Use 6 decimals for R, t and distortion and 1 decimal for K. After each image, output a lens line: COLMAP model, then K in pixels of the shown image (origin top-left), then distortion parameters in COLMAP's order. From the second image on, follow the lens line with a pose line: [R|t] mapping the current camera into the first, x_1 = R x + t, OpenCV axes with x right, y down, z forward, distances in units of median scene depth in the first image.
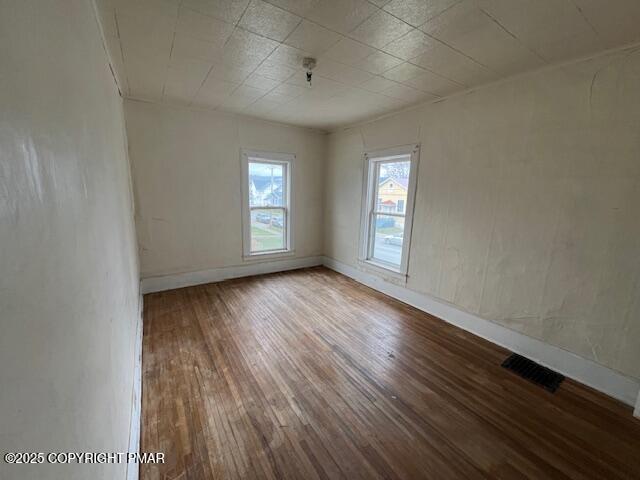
lens RADIAL K [[256.4, 0, 318.9], [0, 256.4, 240.2], [0, 0, 1]] dist [-0.001836, 0.000051]
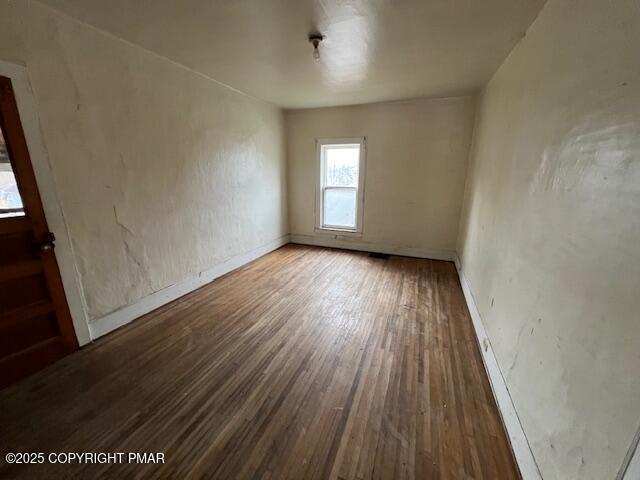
lens RADIAL K [[256.4, 0, 319.6], [0, 256.4, 241.1], [0, 0, 1]] dist [-0.001836, 0.000051]
pose [[0.817711, -0.160868, 0.552693, -0.605912], [0.122324, 0.986788, 0.106237, -0.008588], [-0.562481, -0.019263, 0.826586, 0.031611]]
